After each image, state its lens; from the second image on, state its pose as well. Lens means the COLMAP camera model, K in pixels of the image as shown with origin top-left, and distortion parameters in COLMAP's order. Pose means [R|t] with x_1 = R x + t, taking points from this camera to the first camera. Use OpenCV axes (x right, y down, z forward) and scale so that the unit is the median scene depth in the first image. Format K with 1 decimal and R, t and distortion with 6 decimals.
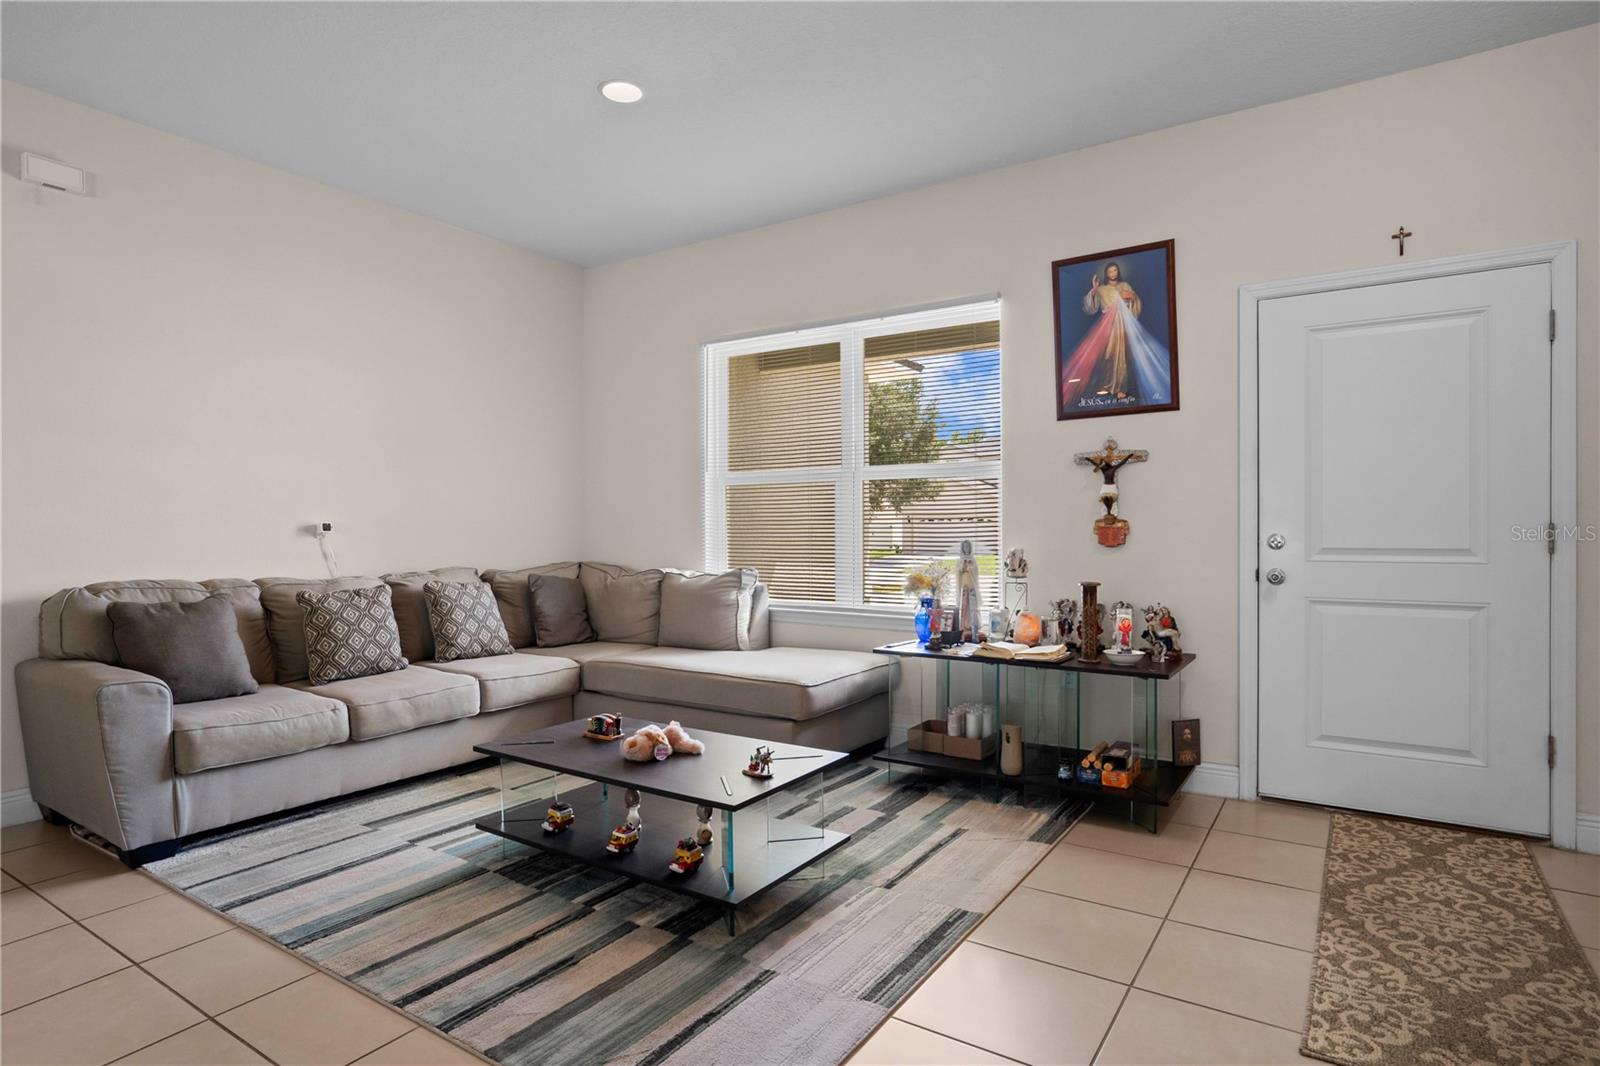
lens RADIAL K [[824.3, 0, 845.0], [0, 824.3, 530.5], [0, 0, 1]] dist [-0.032881, 0.009981]
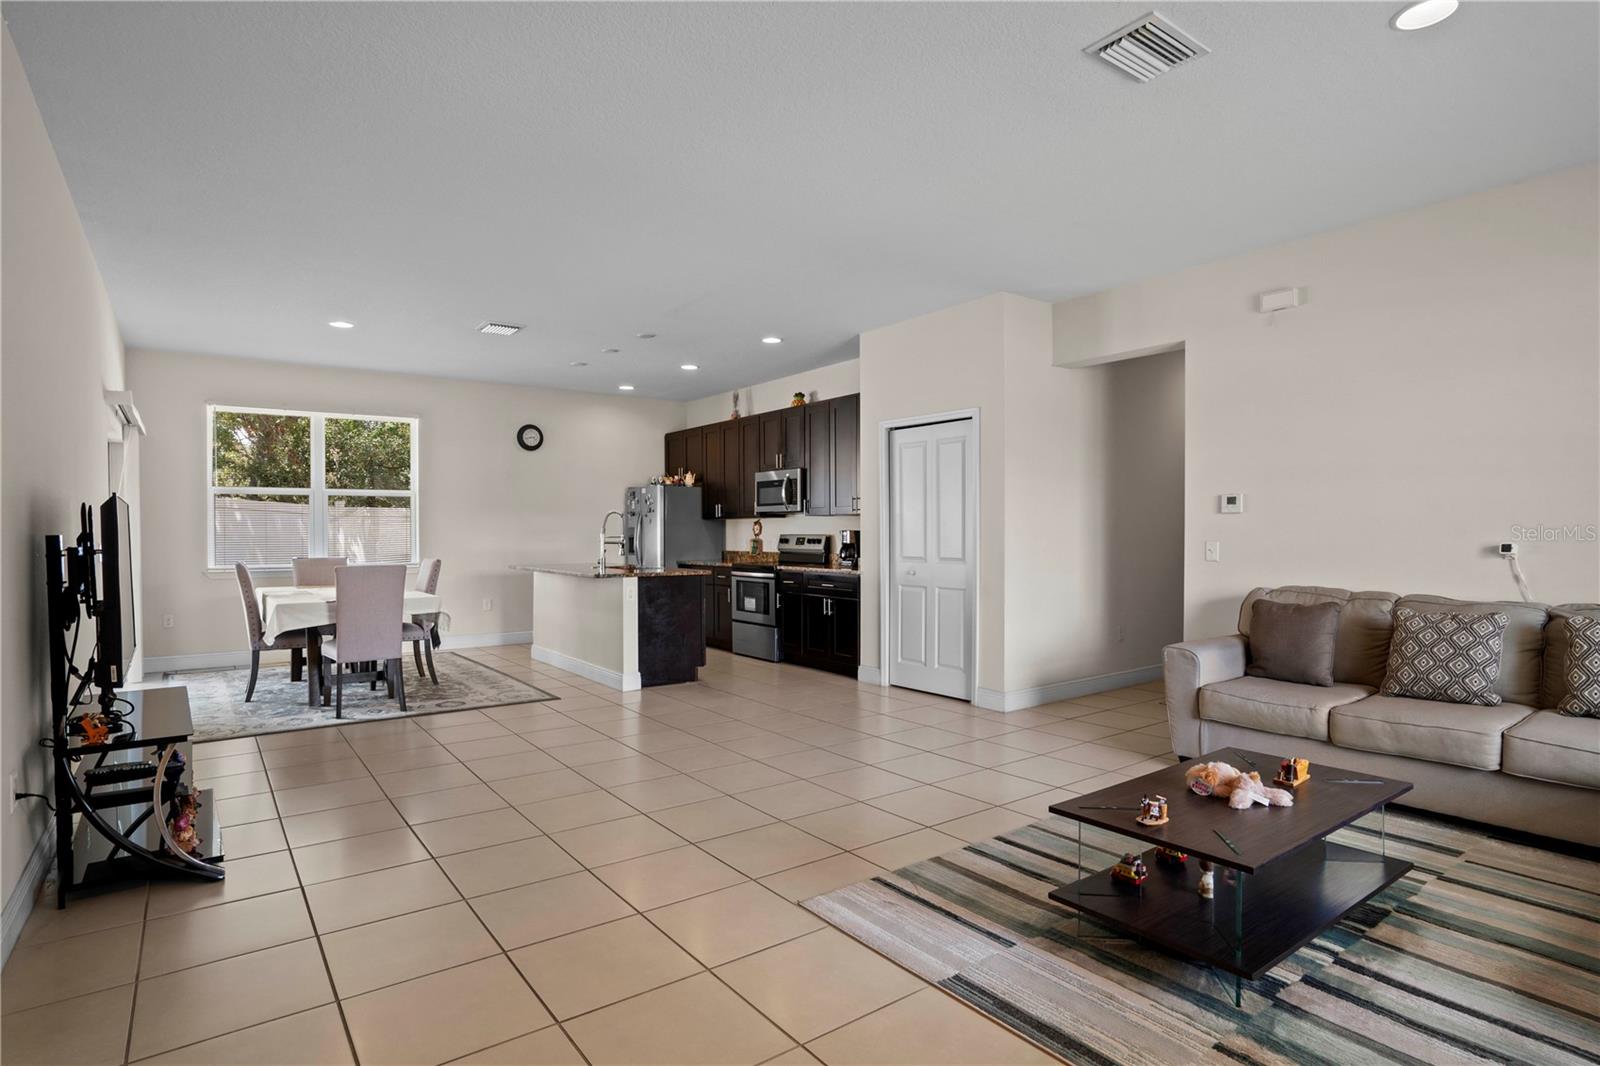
lens RADIAL K [[824.3, 0, 786.0], [0, 824.3, 536.9], [0, 0, 1]] dist [-0.032881, 0.009981]
pose [[-0.366606, 0.008719, -0.930335, 0.598722], [-0.000098, 0.999956, 0.009411, -0.028759], [0.930376, 0.003541, -0.366589, 0.608784]]
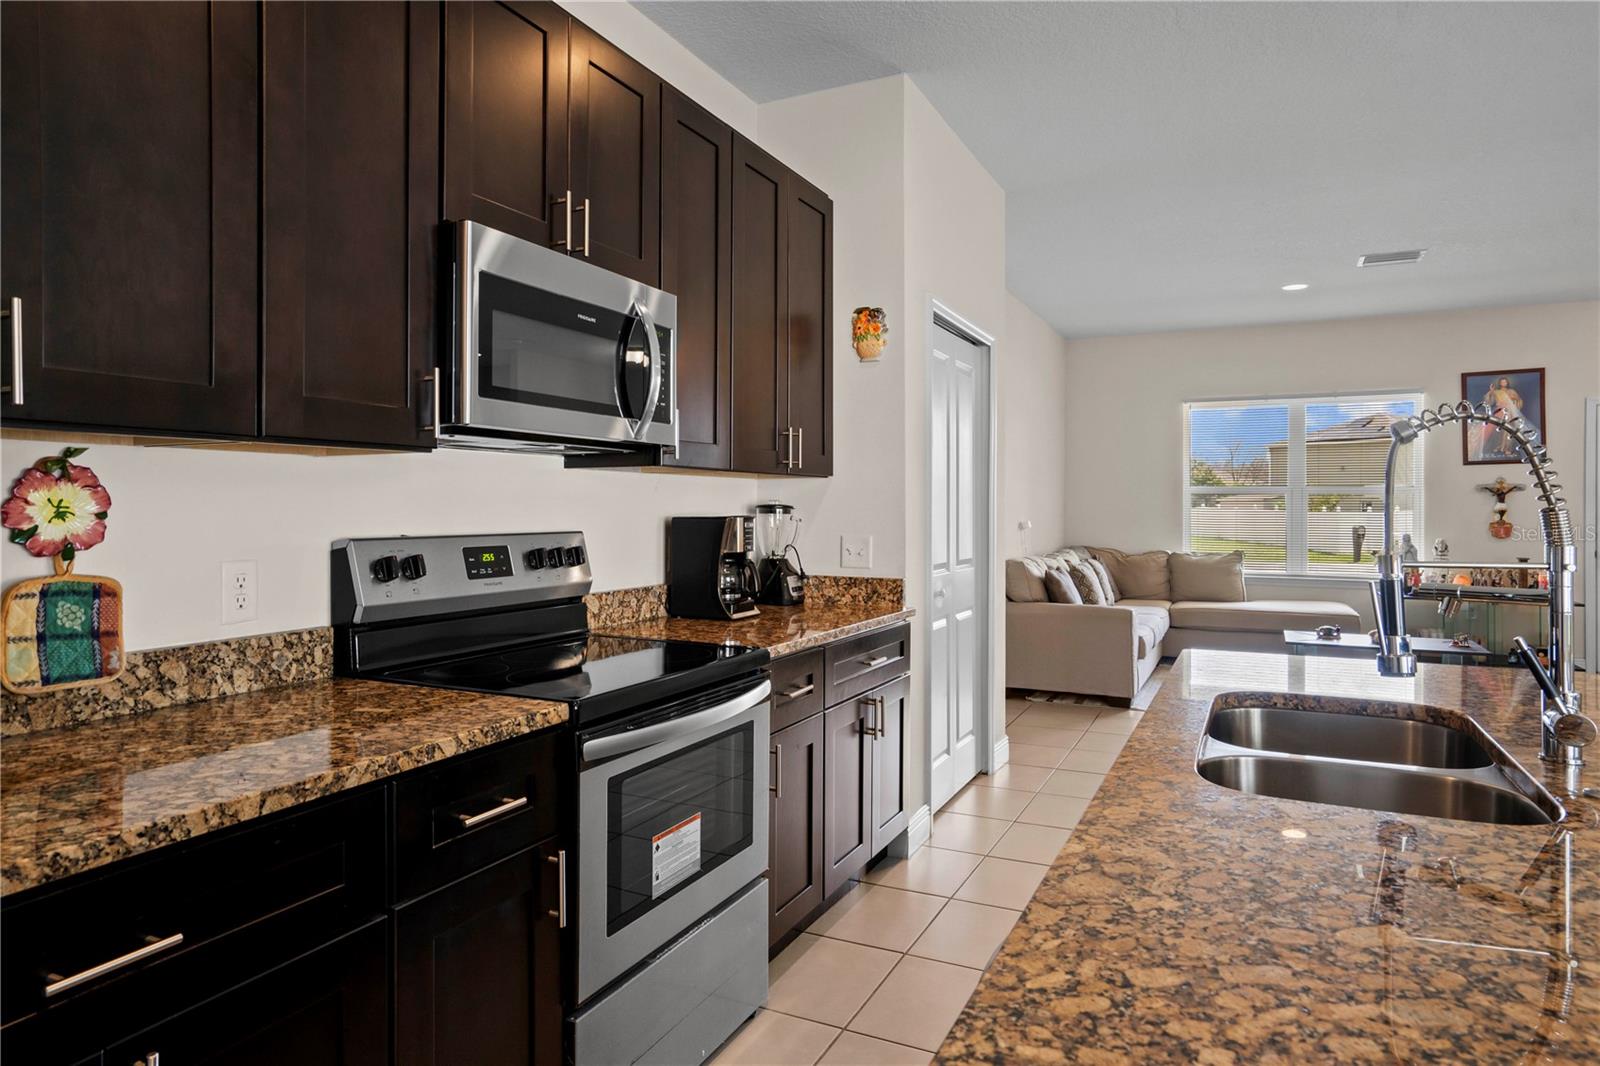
lens RADIAL K [[971.9, 0, 779.7], [0, 971.9, 514.4], [0, 0, 1]] dist [-0.025169, 0.024659]
pose [[0.993392, 0.005245, 0.114649, -1.466010], [-0.005739, 0.999976, 0.003977, -0.030959], [-0.114626, -0.004608, 0.993398, -0.893157]]
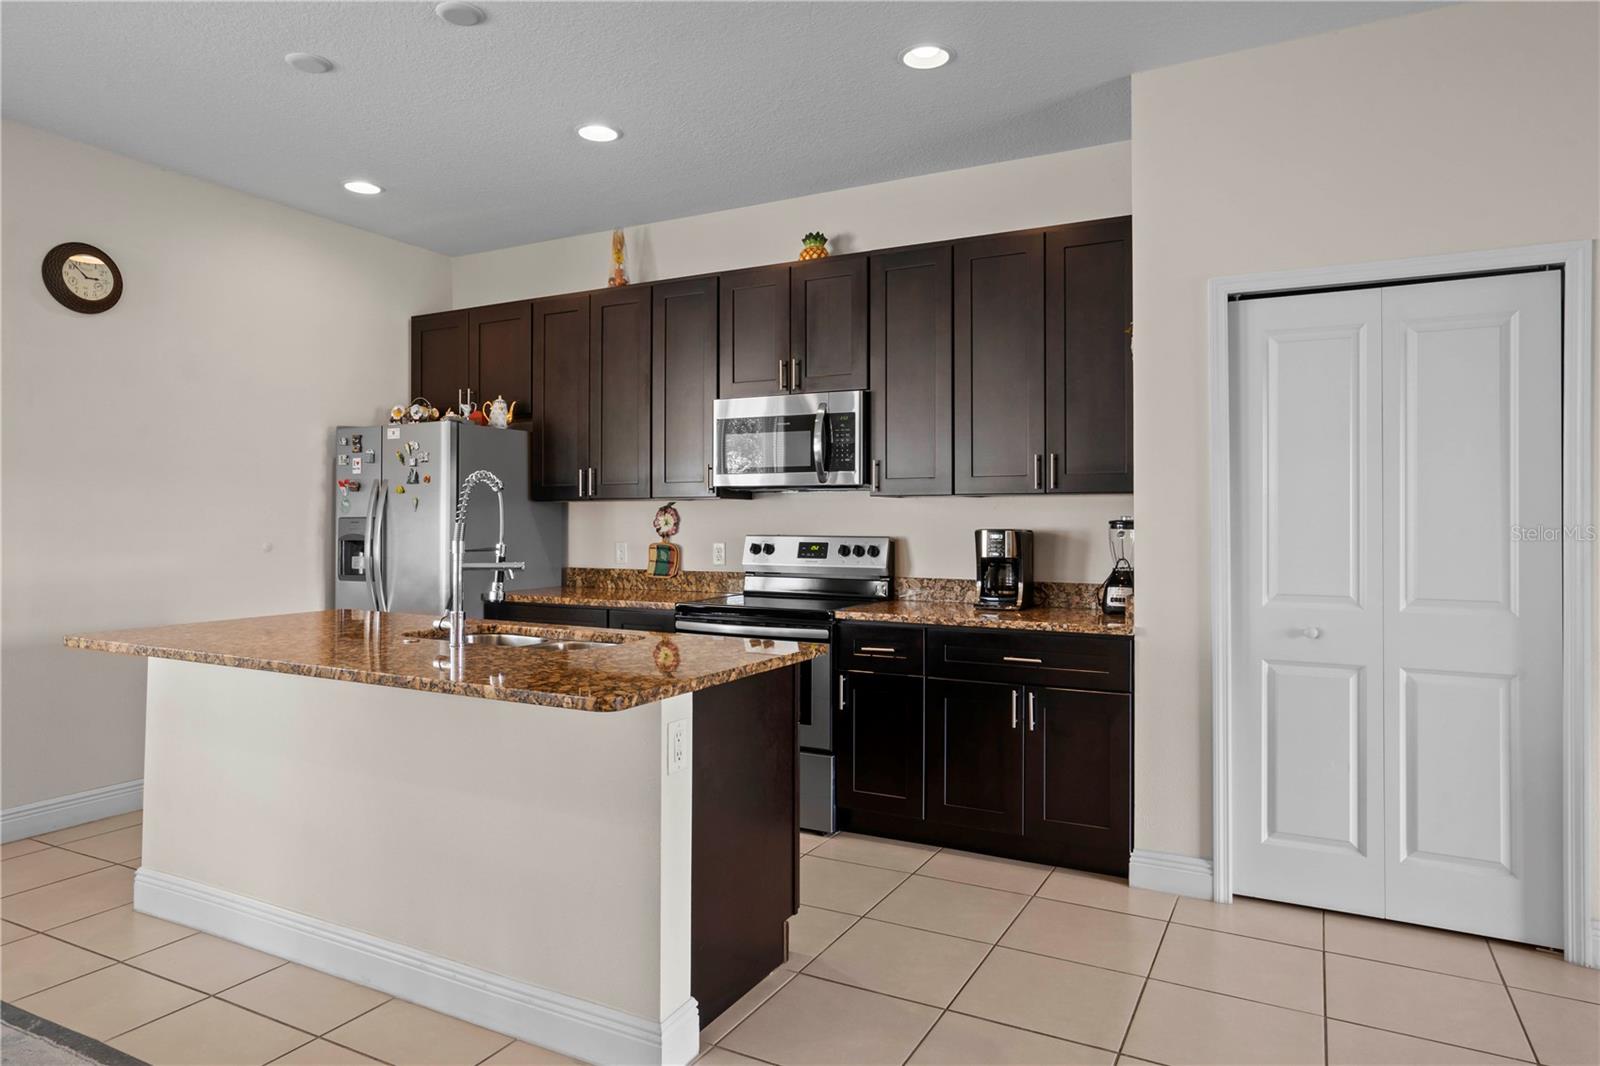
lens RADIAL K [[971.9, 0, 792.6], [0, 971.9, 514.1], [0, 0, 1]] dist [-0.025169, 0.024659]
pose [[0.075292, -0.002935, -0.997157, -0.305026], [-0.006396, 0.999974, -0.003426, -0.037829], [0.997141, 0.006636, 0.075271, -0.334052]]
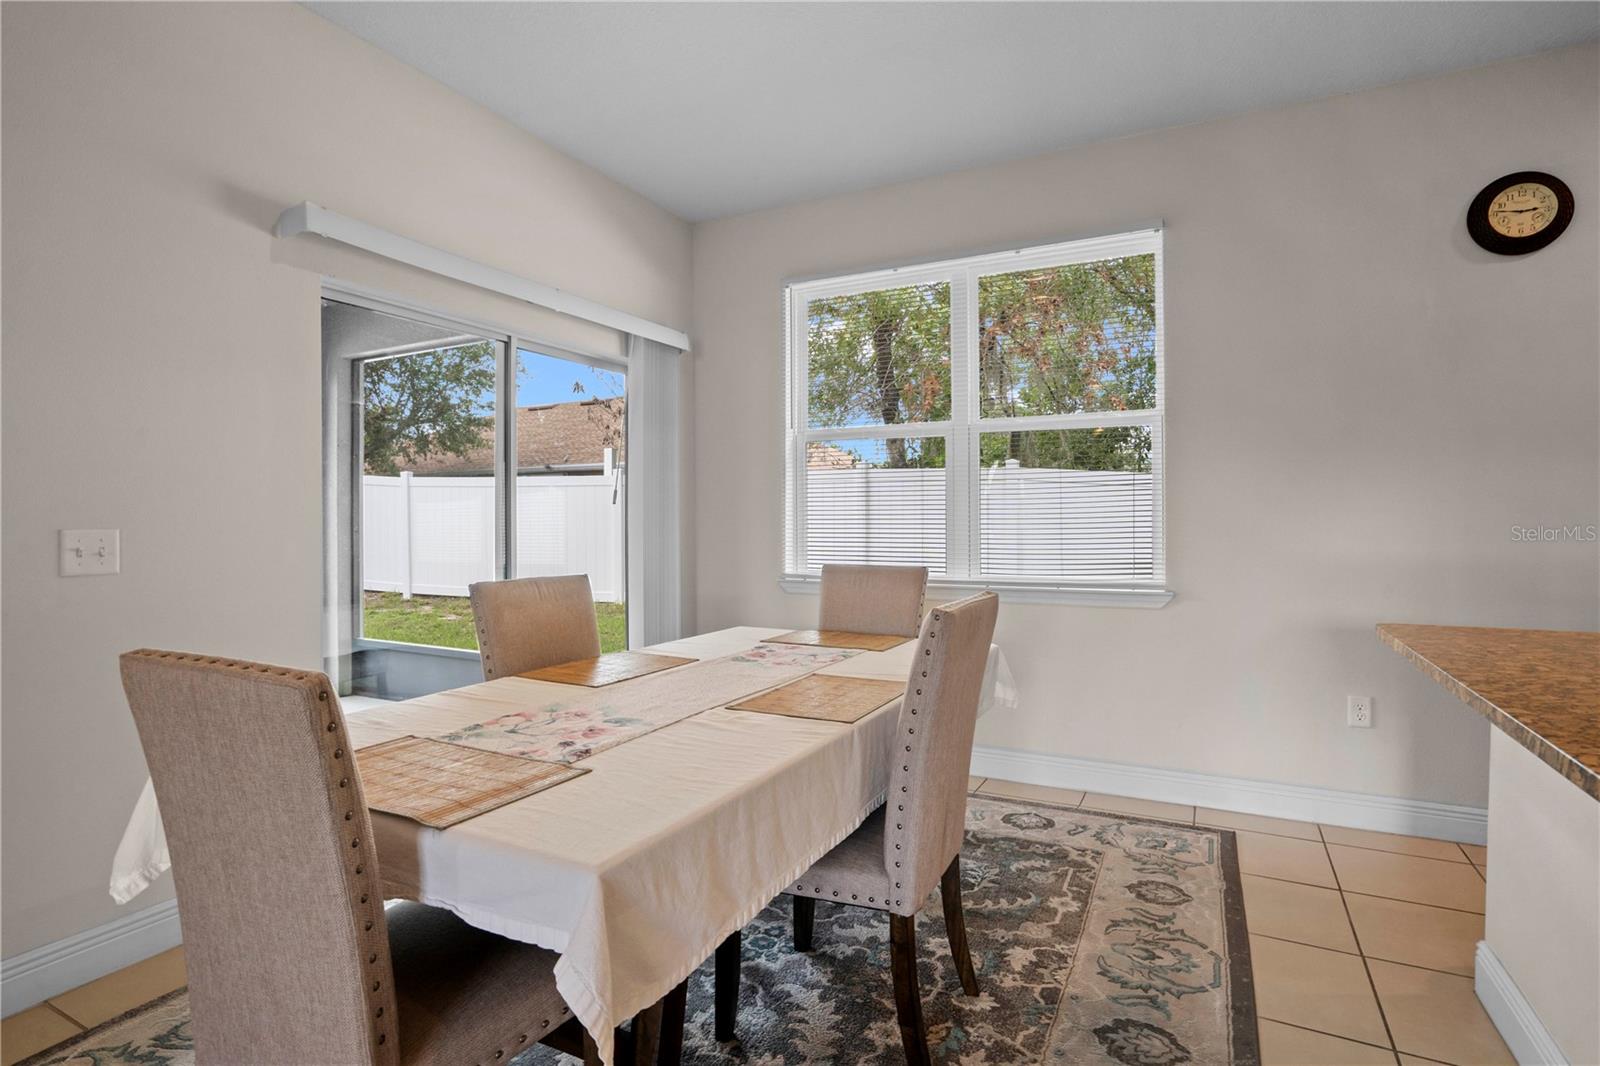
lens RADIAL K [[809.7, 0, 797.6], [0, 809.7, 520.0], [0, 0, 1]] dist [-0.026458, 0.001978]
pose [[-0.995975, 0.004779, -0.089506, -0.713091], [0.004194, 0.999969, 0.006731, -0.014182], [0.089536, 0.006329, -0.995964, -0.355735]]
